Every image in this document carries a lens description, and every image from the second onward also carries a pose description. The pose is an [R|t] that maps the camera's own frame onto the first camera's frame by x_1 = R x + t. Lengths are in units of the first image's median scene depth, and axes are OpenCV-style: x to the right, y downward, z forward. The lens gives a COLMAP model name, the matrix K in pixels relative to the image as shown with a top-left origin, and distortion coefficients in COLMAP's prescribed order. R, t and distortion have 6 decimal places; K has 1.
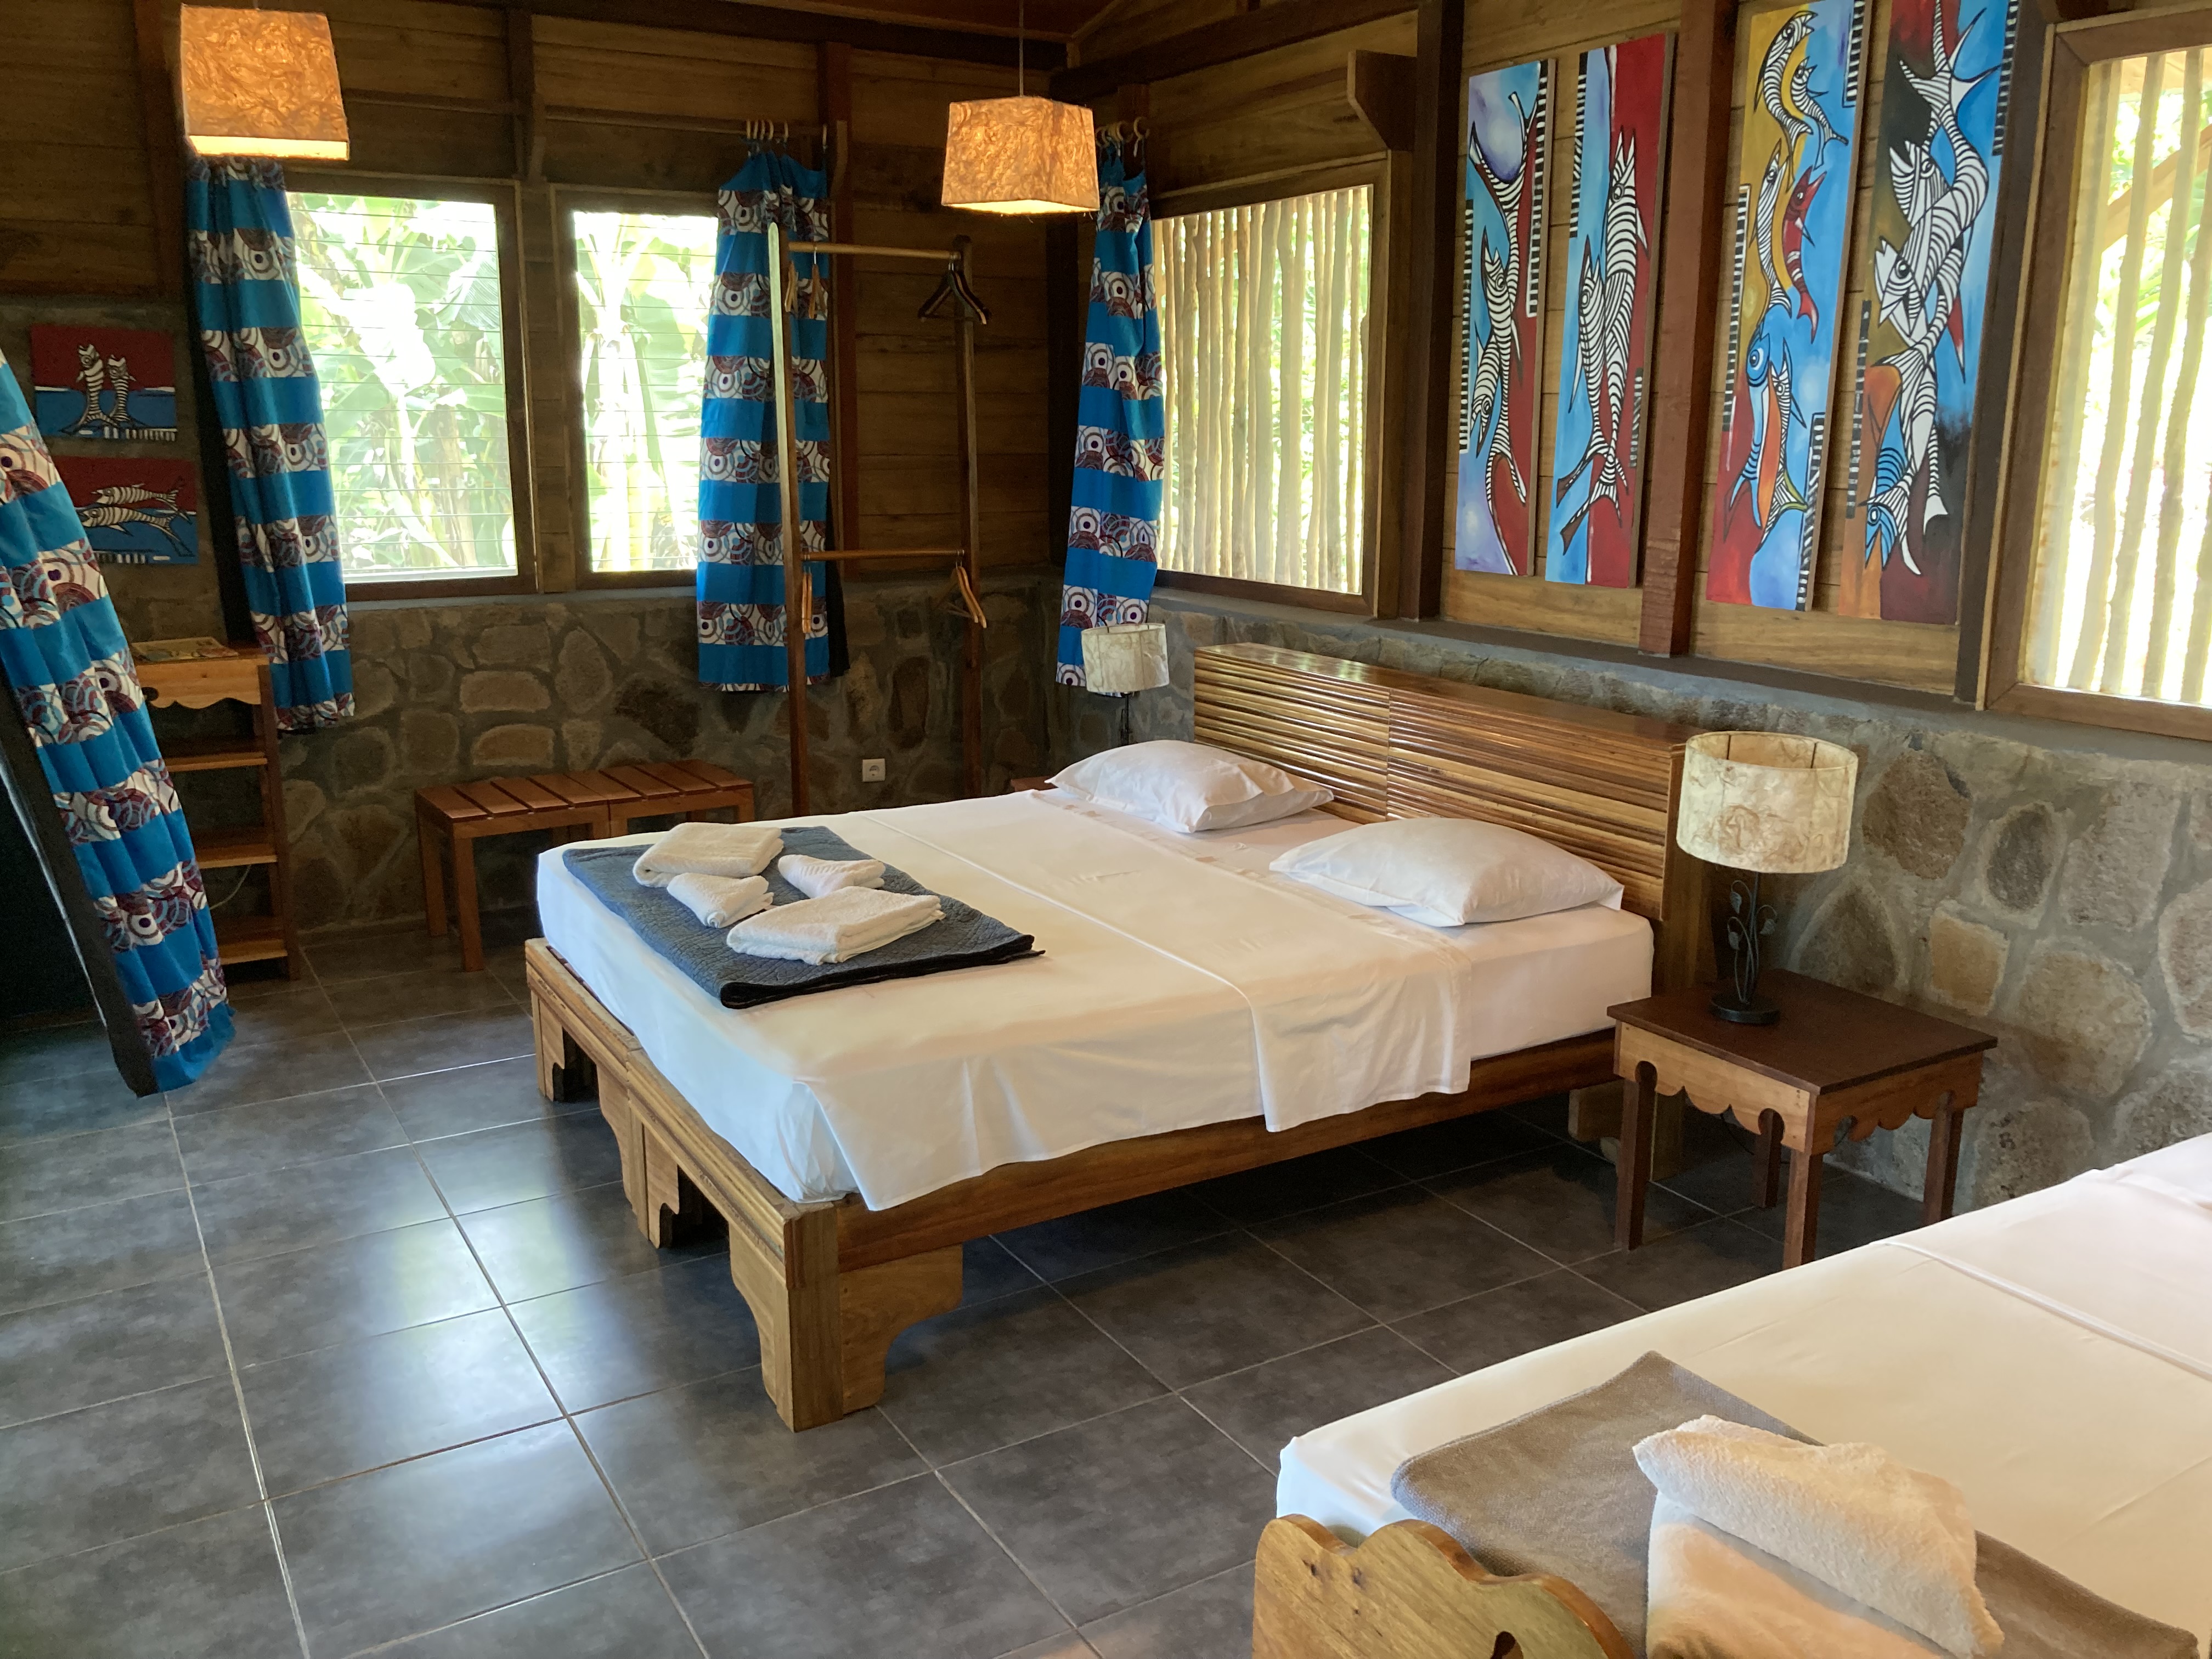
lens RADIAL K [[1815.6, 0, 1115.7], [0, 1815.6, 830.7], [0, 0, 1]] dist [-0.002112, -0.014893]
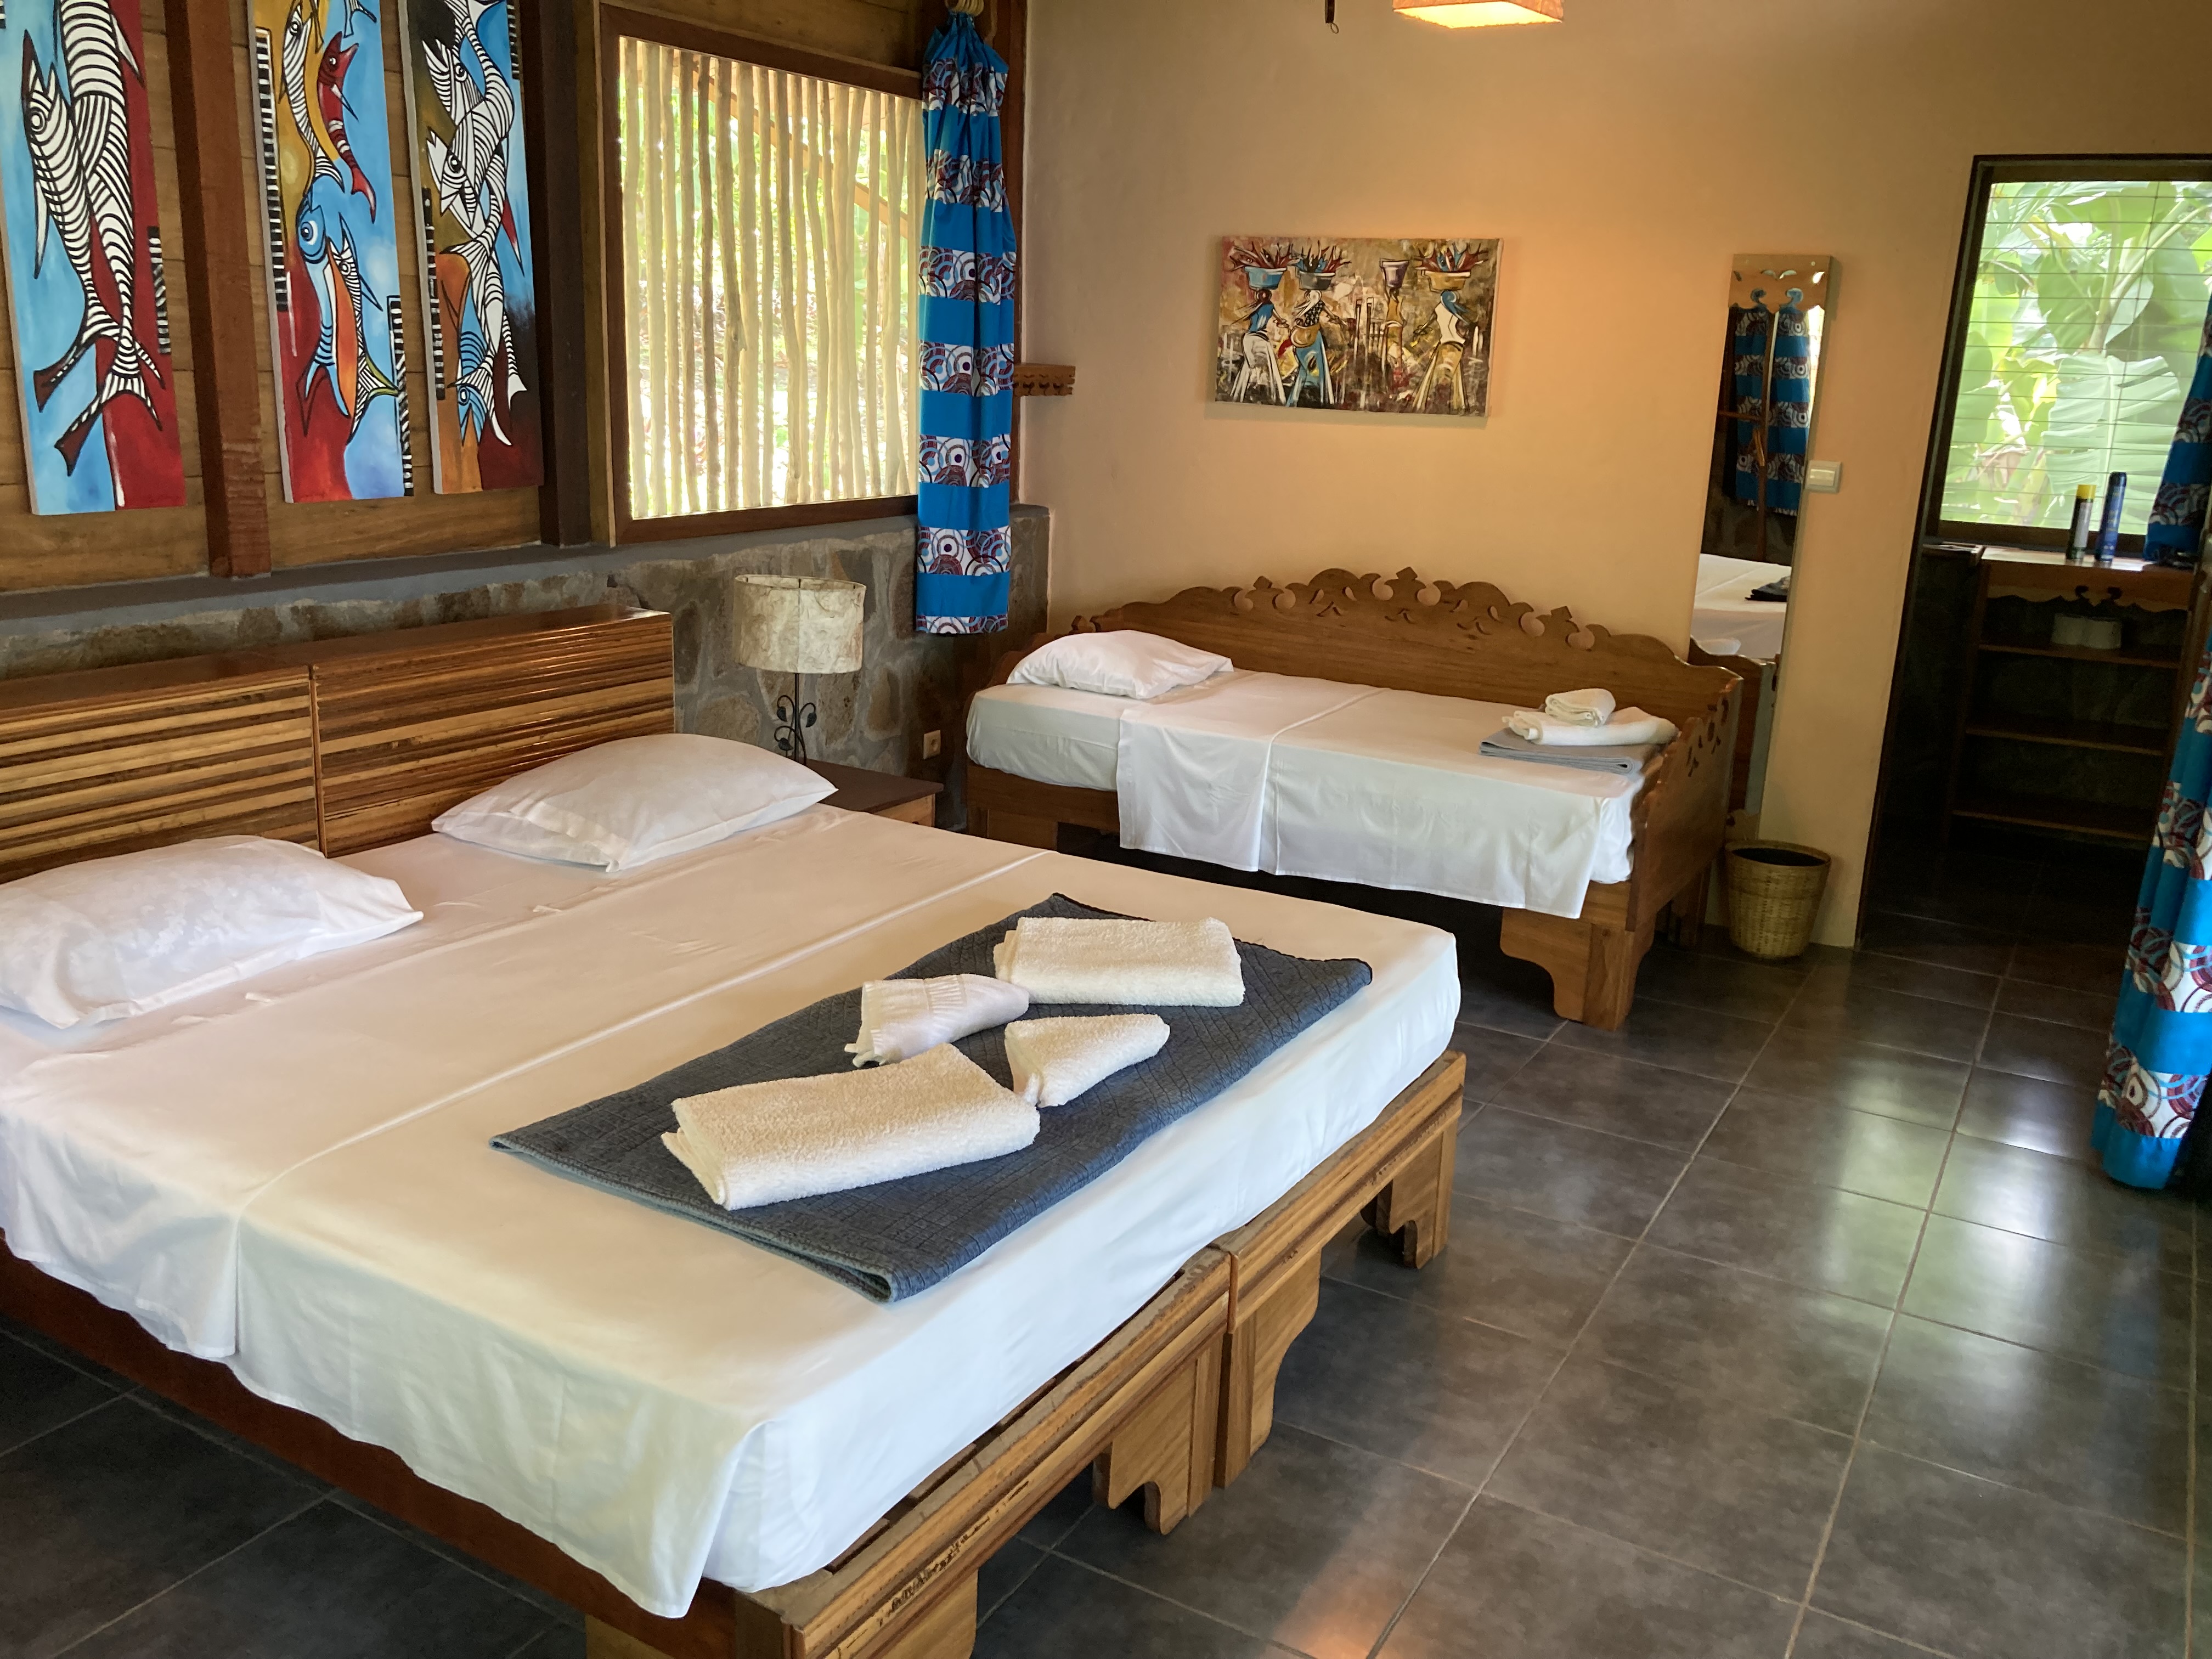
lens RADIAL K [[1815.6, 0, 1116.1], [0, 1815.6, 827.9], [0, 0, 1]] dist [-0.002112, -0.014893]
pose [[-0.493422, -0.249248, 0.833313, -0.712451], [0.148945, 0.919697, 0.363280, -0.263609], [-0.856942, 0.303368, -0.416674, 1.161178]]
